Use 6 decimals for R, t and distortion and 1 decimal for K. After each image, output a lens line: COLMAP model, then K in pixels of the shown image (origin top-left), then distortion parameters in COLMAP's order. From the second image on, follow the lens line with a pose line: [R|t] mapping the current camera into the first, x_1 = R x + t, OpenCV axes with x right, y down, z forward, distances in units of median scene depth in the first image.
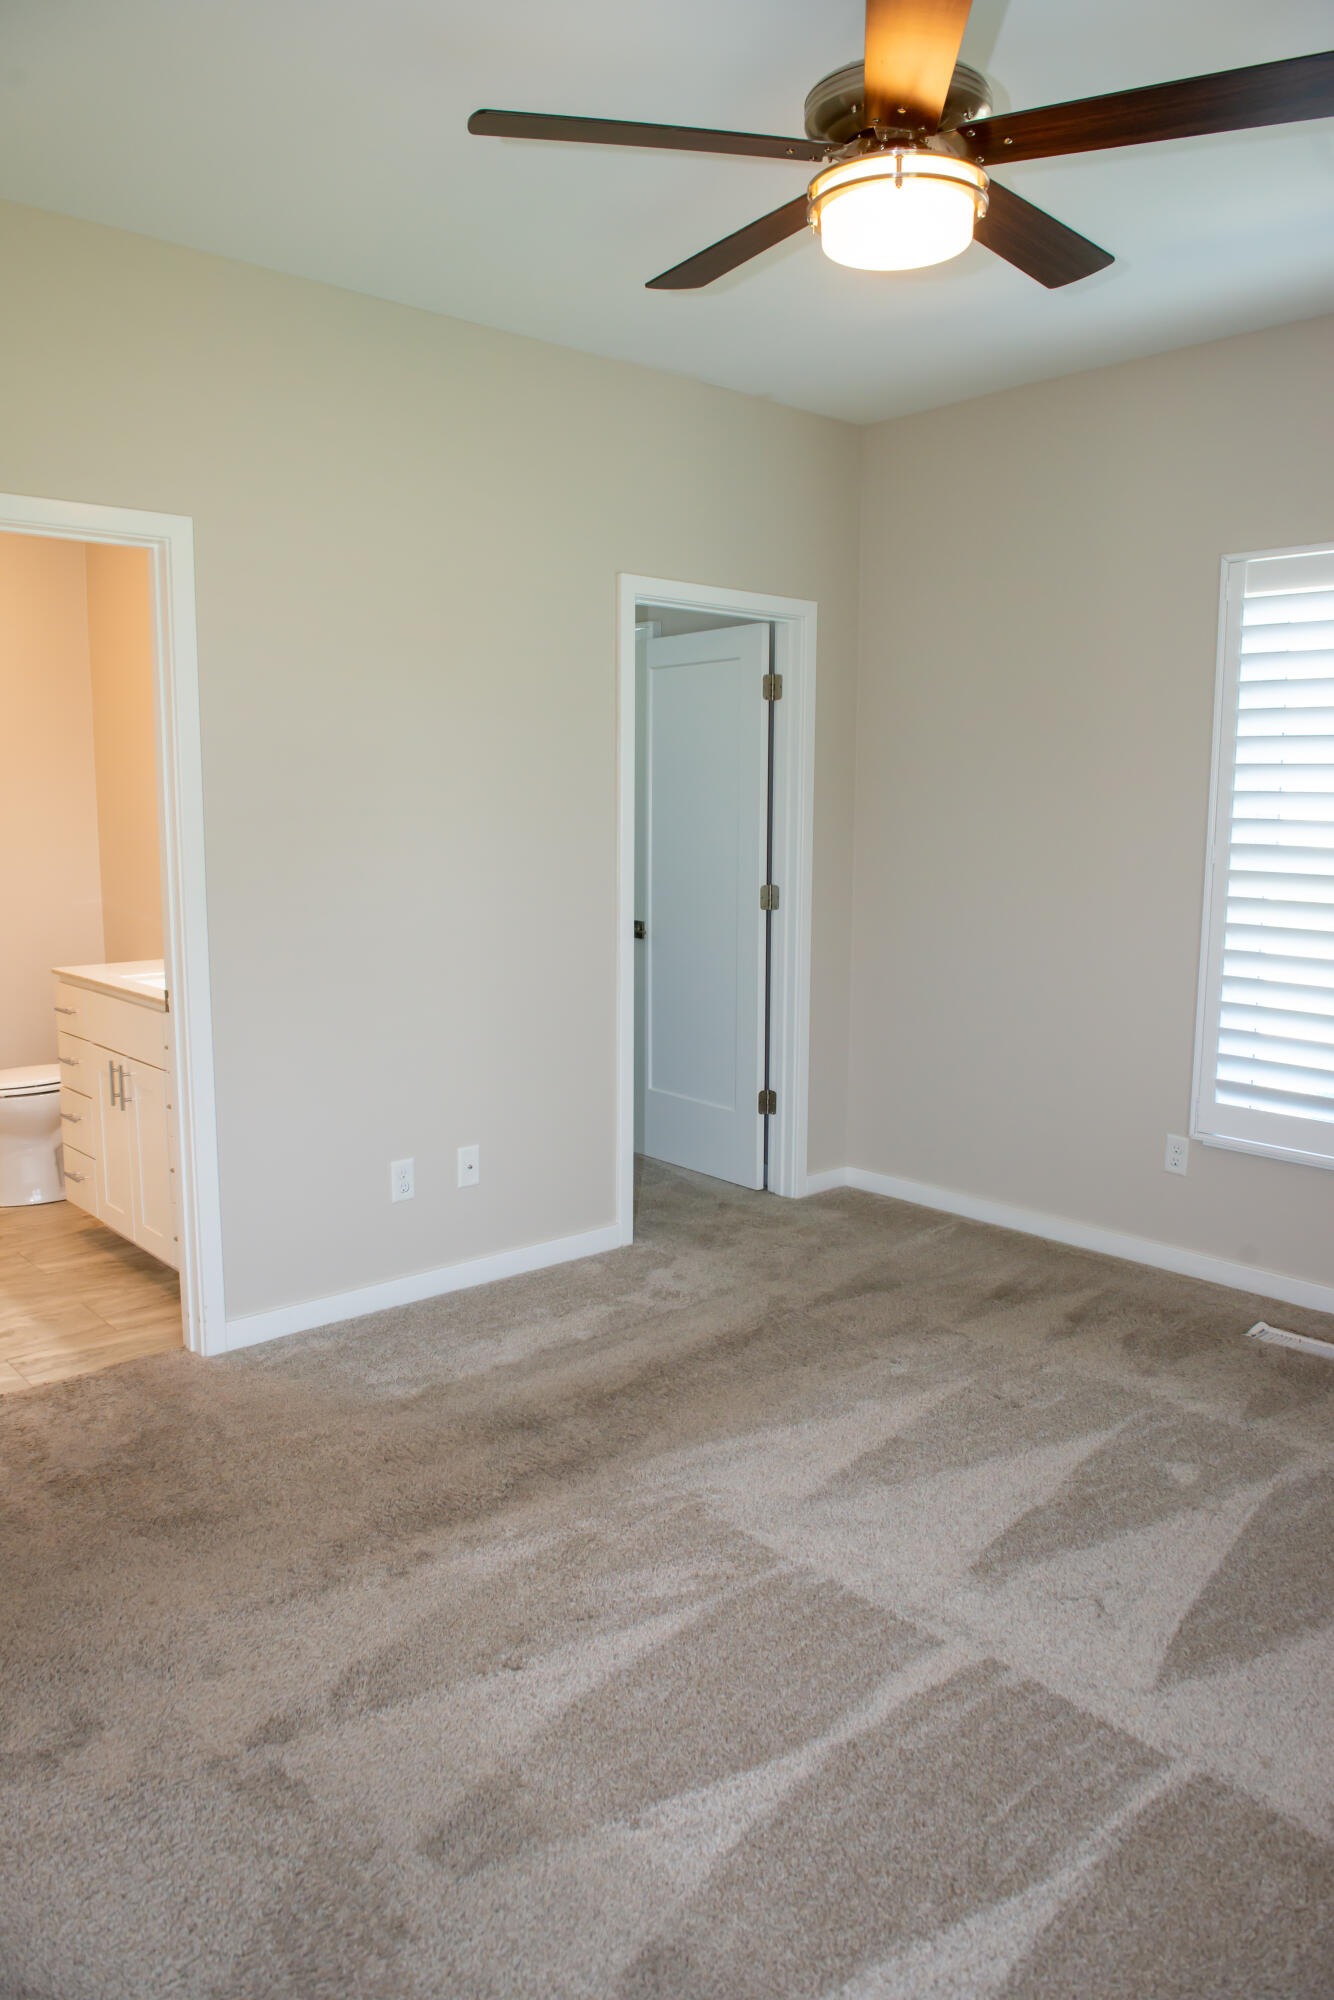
lens RADIAL K [[1406.5, 0, 667.0], [0, 1406.5, 1000.0], [0, 0, 1]] dist [-0.037727, 0.002619]
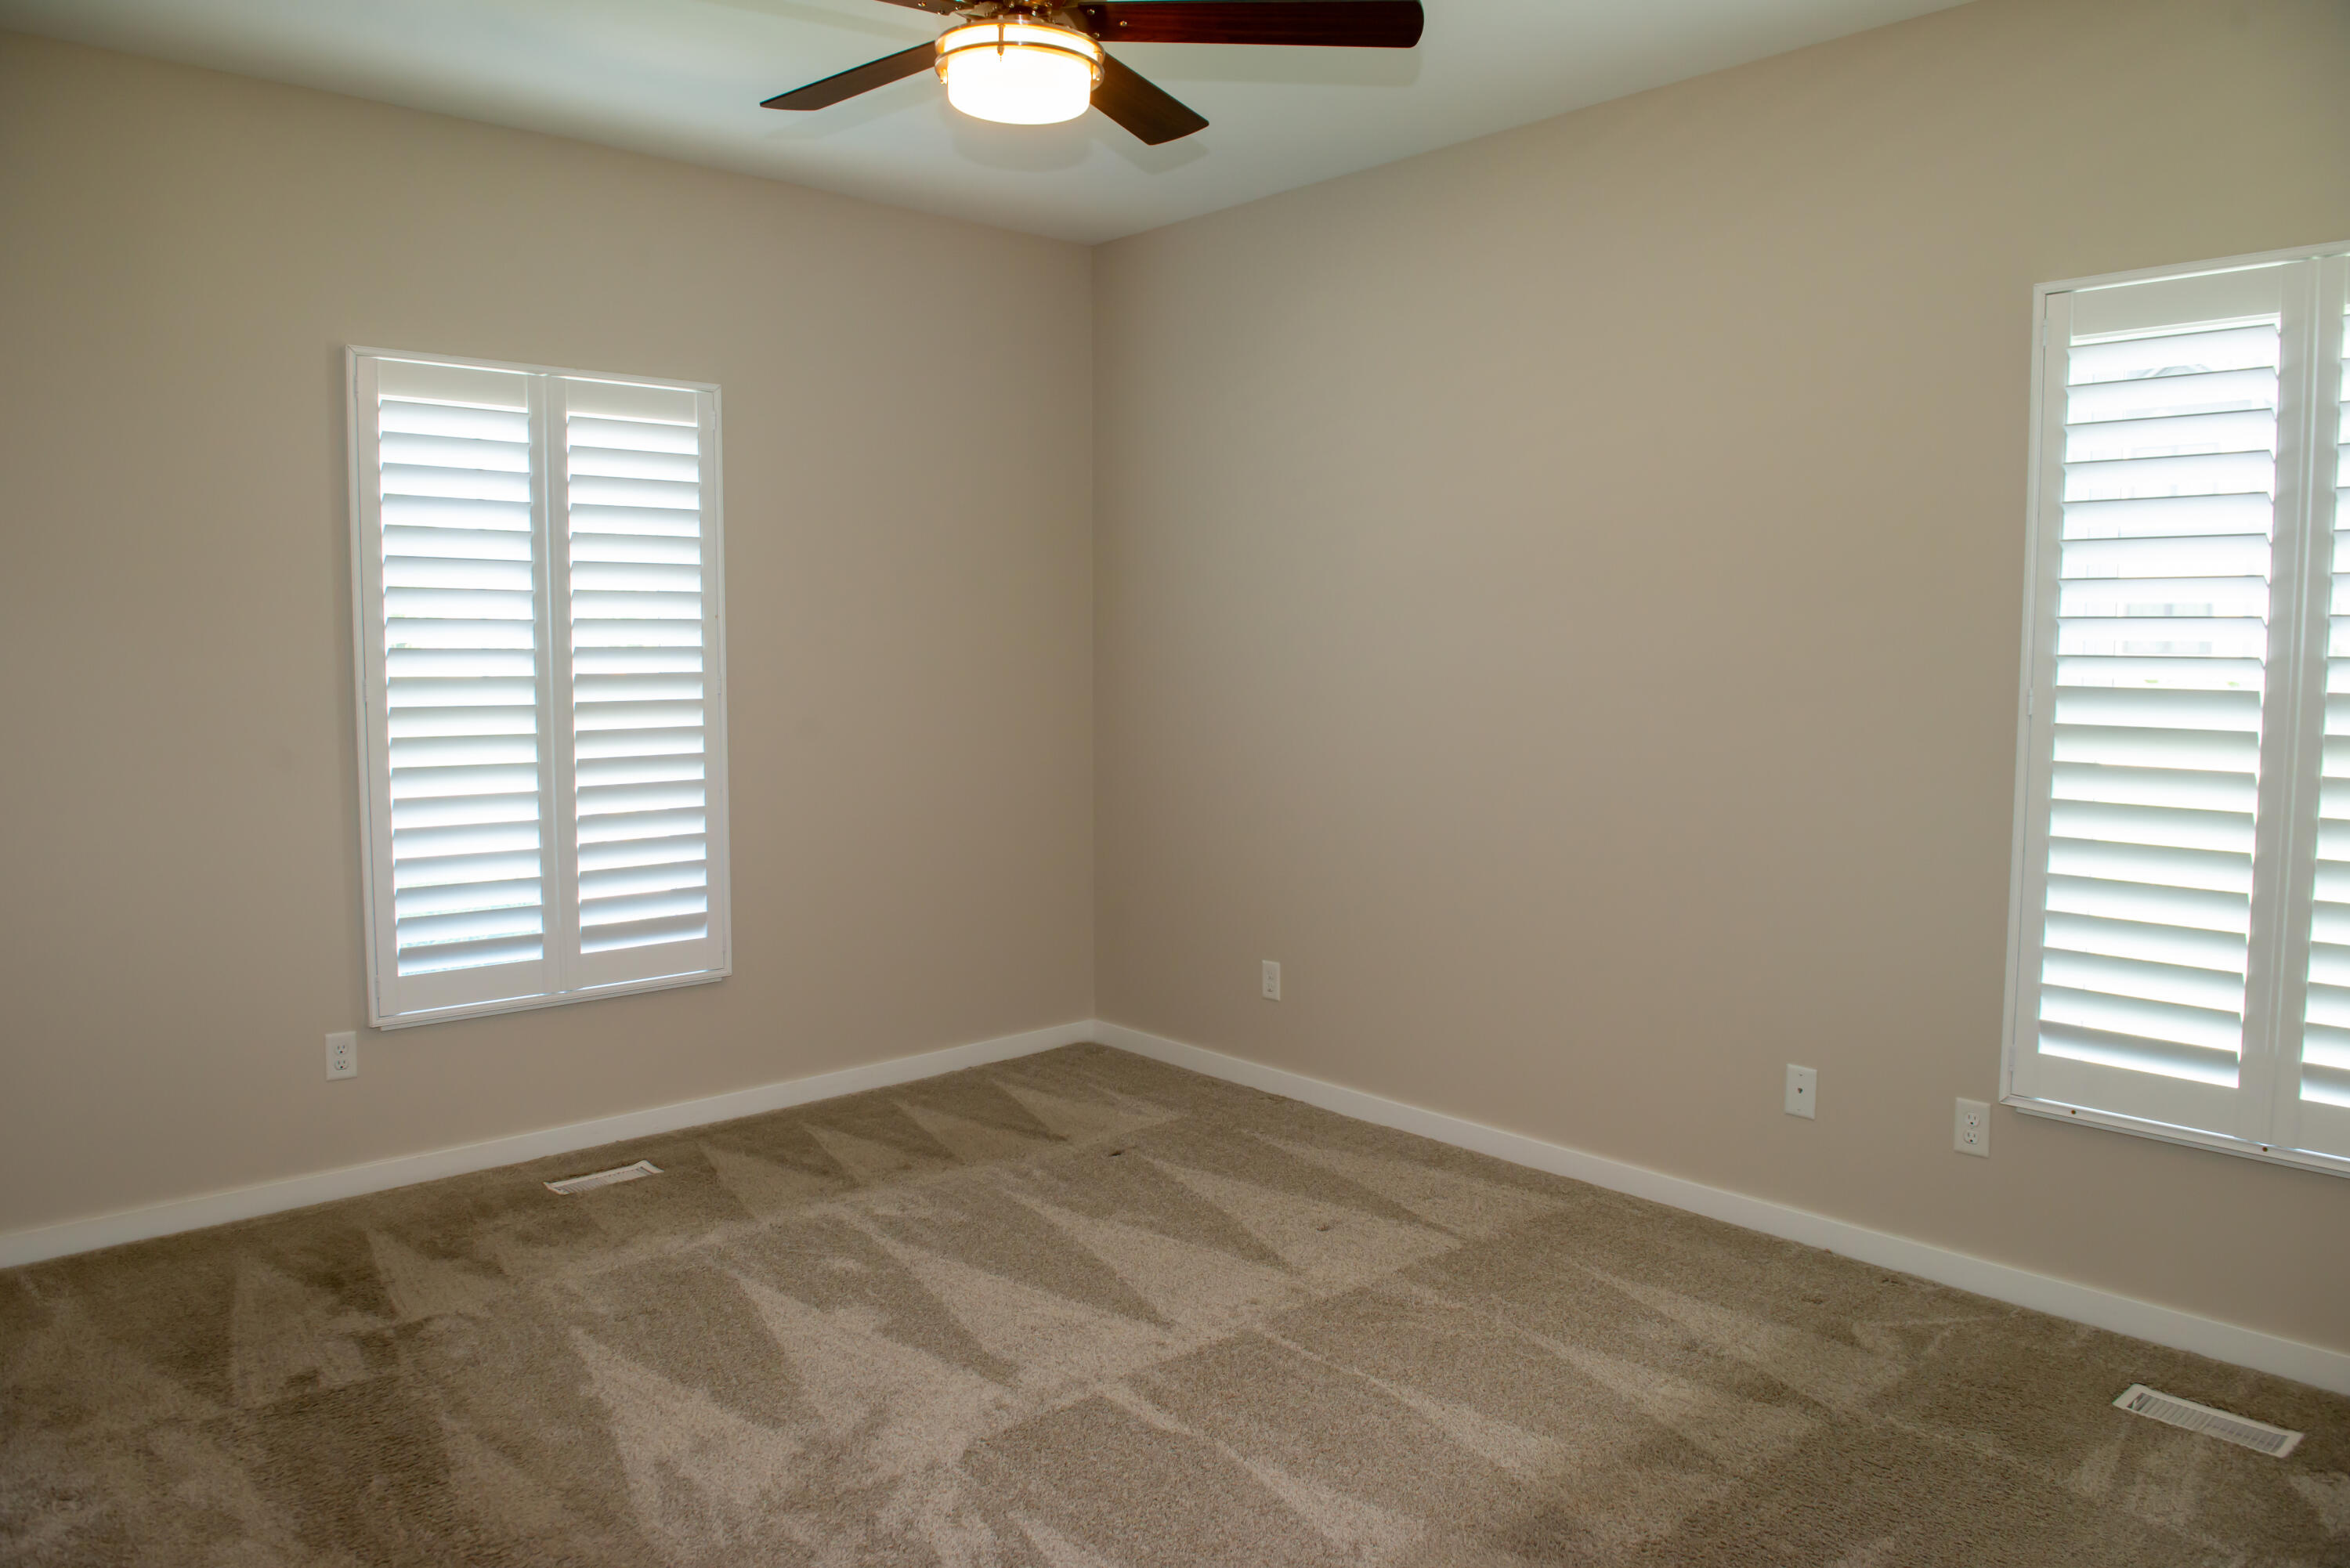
lens RADIAL K [[1652.5, 0, 1167.0], [0, 1652.5, 785.2], [0, 0, 1]] dist [-0.037727, 0.002619]
pose [[0.006396, -0.089776, 0.995941, -0.723131], [0.149996, 0.984780, 0.087806, -0.069400], [-0.988666, 0.148825, 0.019764, 0.621317]]
